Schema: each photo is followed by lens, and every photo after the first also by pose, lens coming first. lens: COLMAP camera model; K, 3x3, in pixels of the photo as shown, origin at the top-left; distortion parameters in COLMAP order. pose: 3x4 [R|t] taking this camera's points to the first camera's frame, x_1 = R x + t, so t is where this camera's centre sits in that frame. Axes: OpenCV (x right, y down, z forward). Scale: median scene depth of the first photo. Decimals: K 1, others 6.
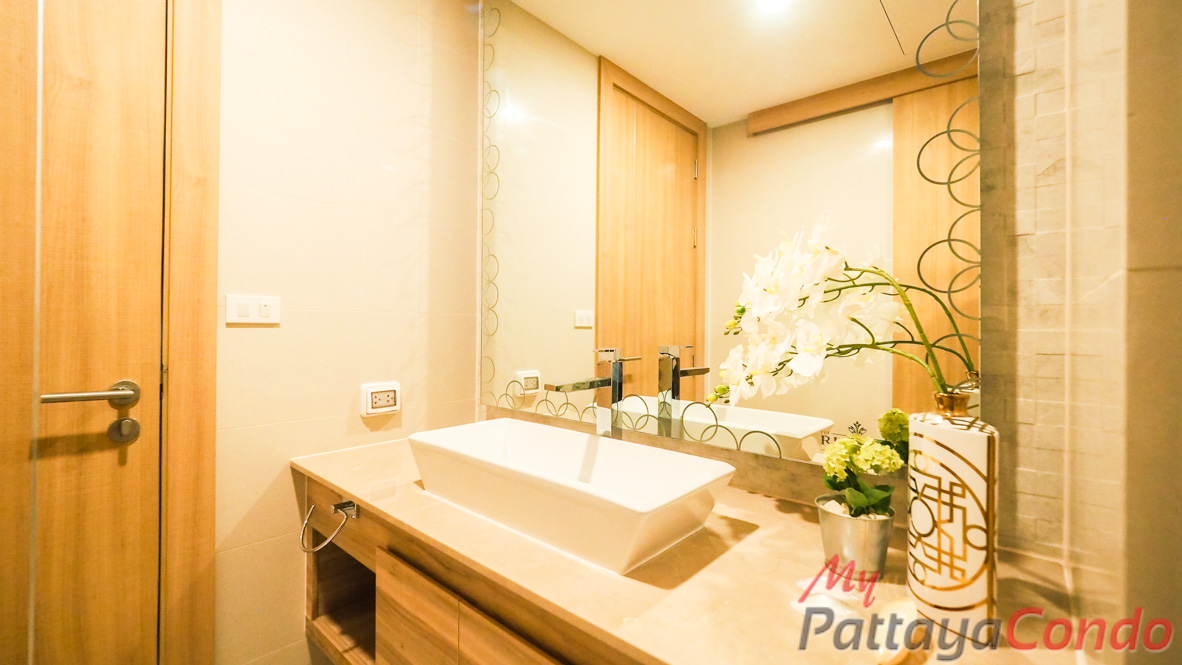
lens RADIAL K [[503.4, 0, 590.2], [0, 503.4, 327.1], [0, 0, 1]] dist [-0.009792, -0.000057]
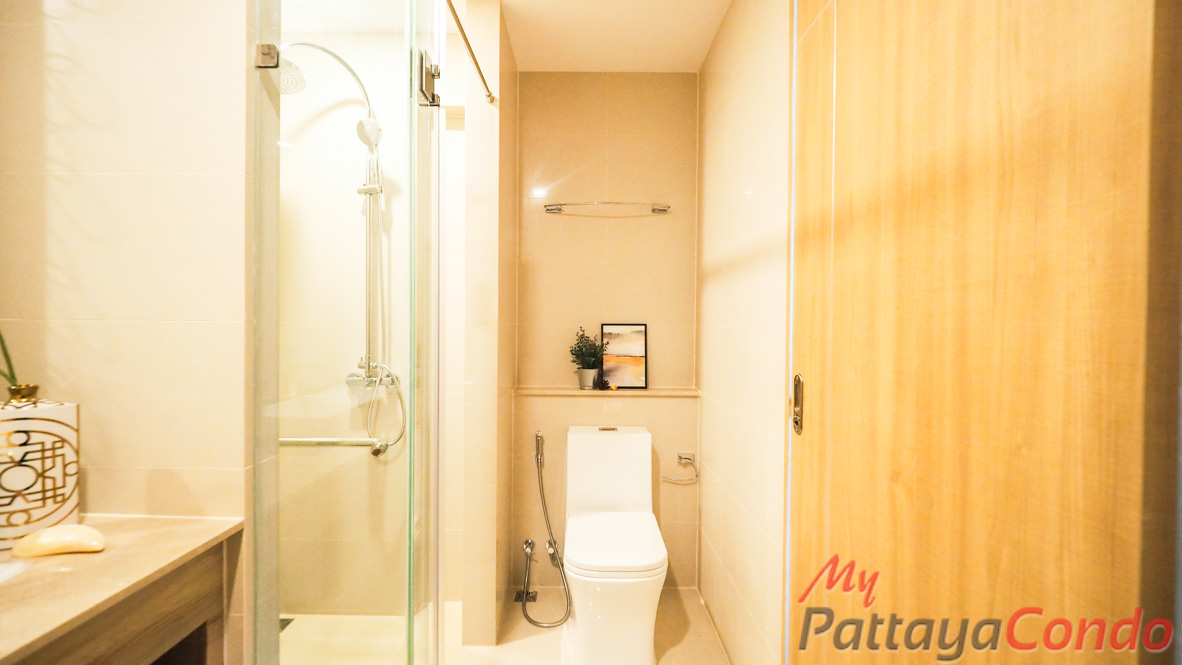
lens RADIAL K [[503.4, 0, 590.1], [0, 503.4, 331.2], [0, 0, 1]] dist [-0.009792, -0.000057]
pose [[-0.669708, -0.010326, 0.742552, -1.496851], [-0.005572, 0.999945, 0.008880, -0.048663], [-0.742603, 0.001810, -0.669729, 0.800763]]
